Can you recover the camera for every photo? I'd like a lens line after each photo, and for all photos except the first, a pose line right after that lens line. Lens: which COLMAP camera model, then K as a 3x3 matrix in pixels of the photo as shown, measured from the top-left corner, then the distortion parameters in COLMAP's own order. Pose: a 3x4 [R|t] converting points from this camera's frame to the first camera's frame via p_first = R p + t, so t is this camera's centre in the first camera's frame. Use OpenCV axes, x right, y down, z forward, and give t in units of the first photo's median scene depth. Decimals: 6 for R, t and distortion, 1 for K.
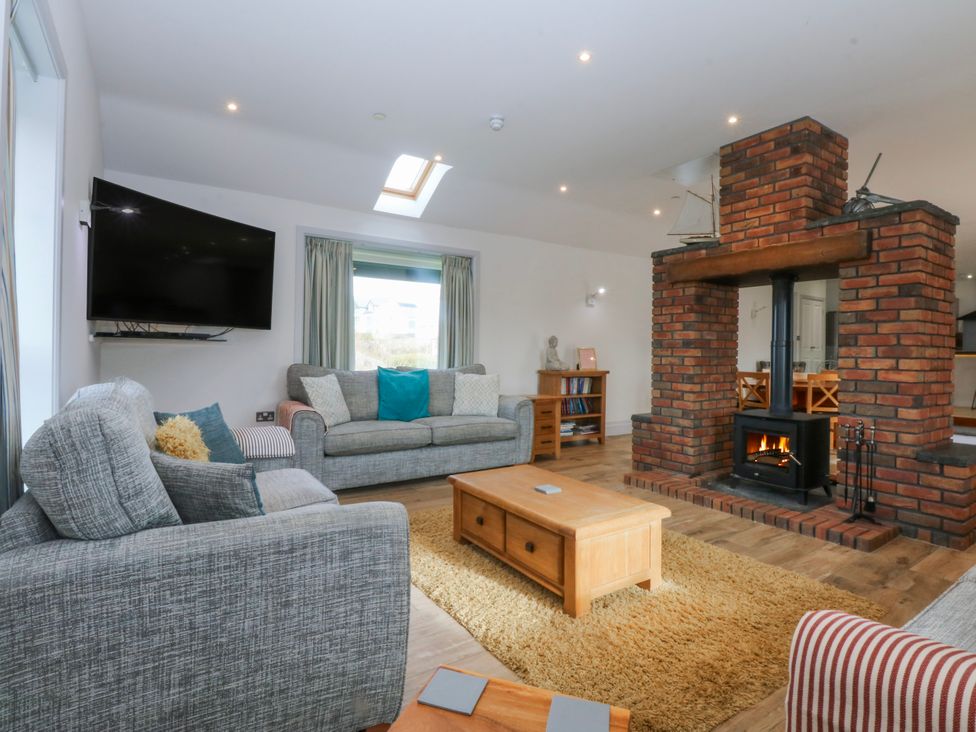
lens RADIAL K [[507.1, 0, 491.6], [0, 507.1, 353.3], [0, 0, 1]] dist [0.003346, -0.013567]
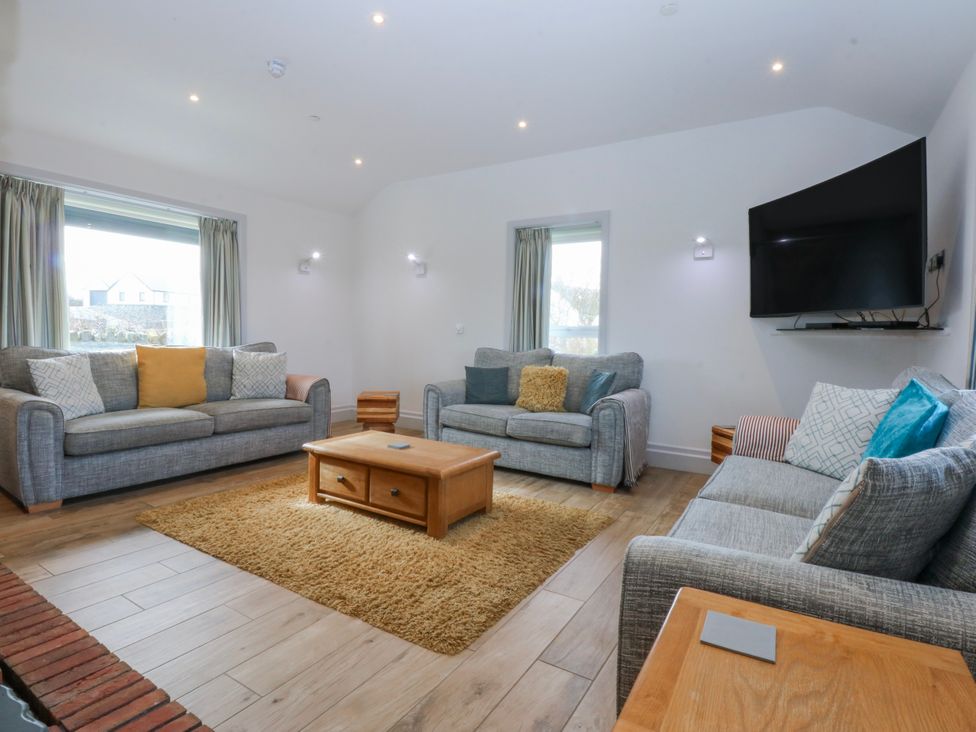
lens RADIAL K [[507.1, 0, 491.6], [0, 507.1, 353.3], [0, 0, 1]] dist [0.003346, -0.013567]
pose [[-0.908605, -0.015040, -0.417386, 0.243935], [-0.031683, 0.998954, 0.032974, 0.003350], [0.416454, 0.043184, -0.908131, 1.276603]]
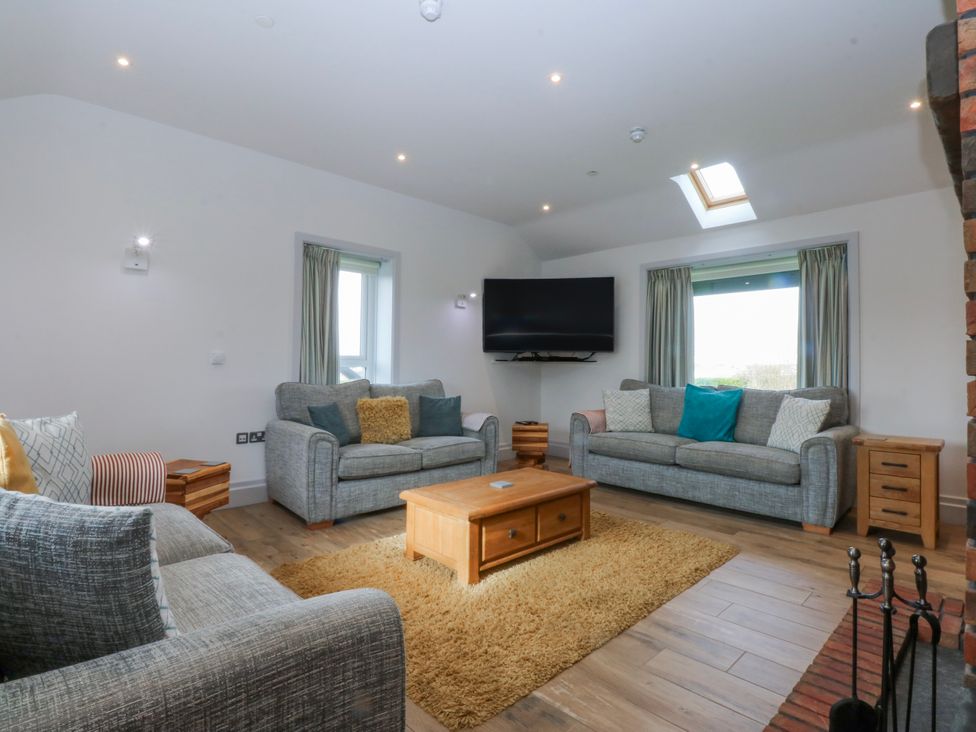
lens RADIAL K [[507.1, 0, 491.6], [0, 507.1, 353.3], [0, 0, 1]] dist [0.003346, -0.013567]
pose [[0.184554, -0.033830, -0.982240, 0.740714], [-0.010884, 0.999276, -0.036461, 0.006358], [0.982762, 0.017420, 0.184052, 0.448101]]
